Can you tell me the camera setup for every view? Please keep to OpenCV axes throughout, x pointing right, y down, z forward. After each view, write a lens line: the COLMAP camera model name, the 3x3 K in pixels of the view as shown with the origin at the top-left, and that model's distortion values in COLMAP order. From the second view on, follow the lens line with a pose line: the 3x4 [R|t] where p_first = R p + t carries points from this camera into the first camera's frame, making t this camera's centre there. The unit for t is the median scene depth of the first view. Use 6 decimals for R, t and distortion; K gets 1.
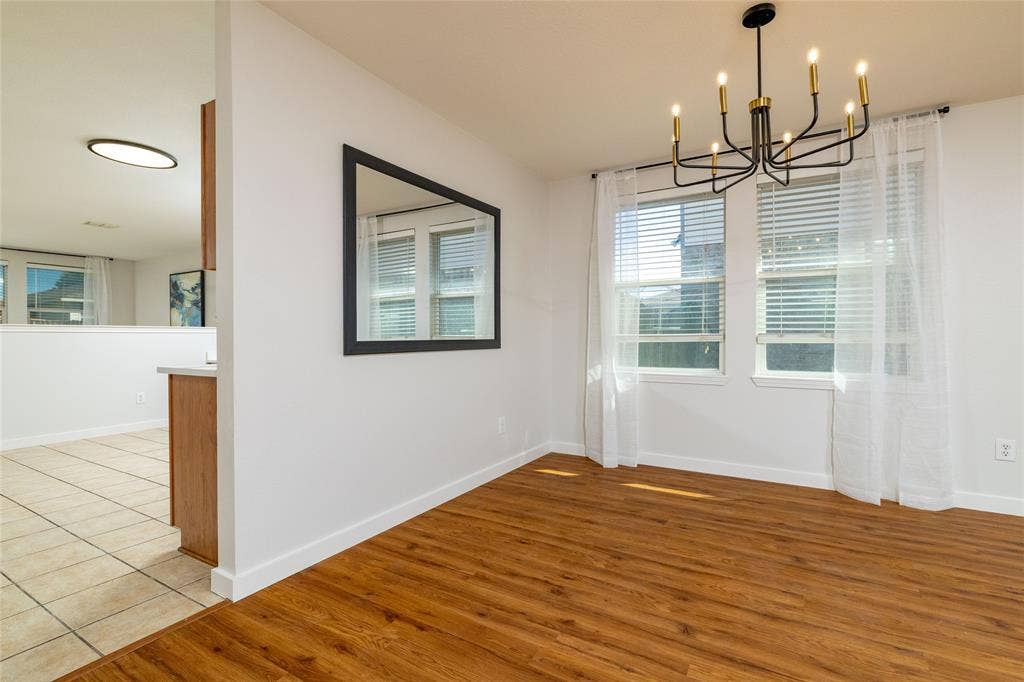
lens RADIAL K [[466.8, 0, 513.5], [0, 466.8, 337.4], [0, 0, 1]] dist [0.002790, 0.000480]
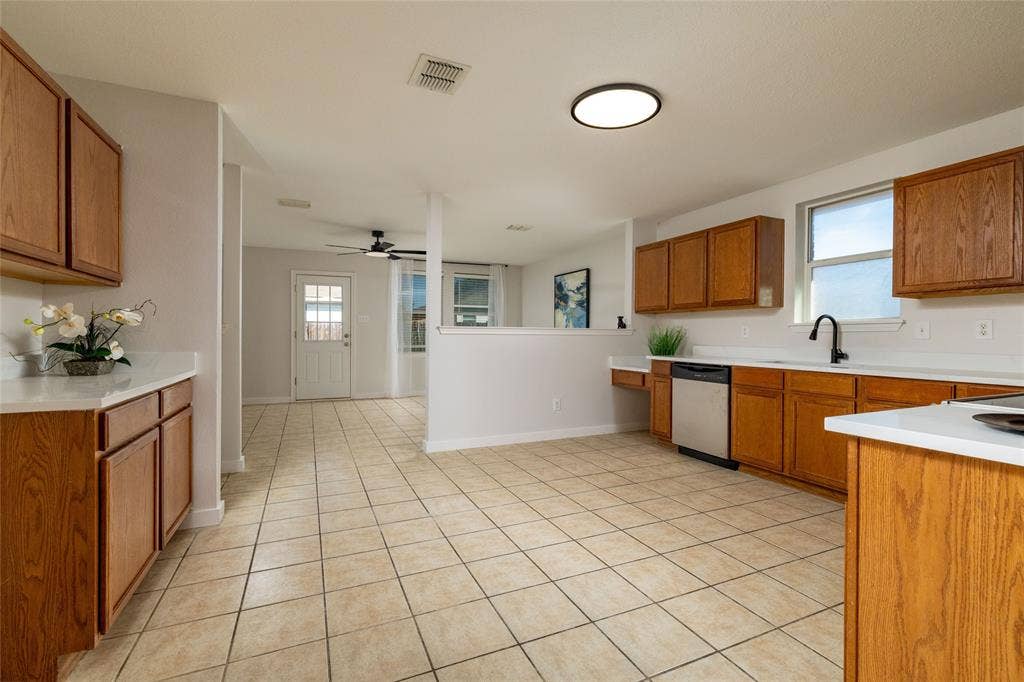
lens RADIAL K [[466.8, 0, 513.5], [0, 466.8, 337.4], [0, 0, 1]] dist [0.002790, 0.000480]
pose [[0.814745, 0.008812, -0.579752, -0.544955], [-0.005997, 0.999959, 0.006770, -0.020652], [0.579788, -0.002039, 0.814765, 0.316535]]
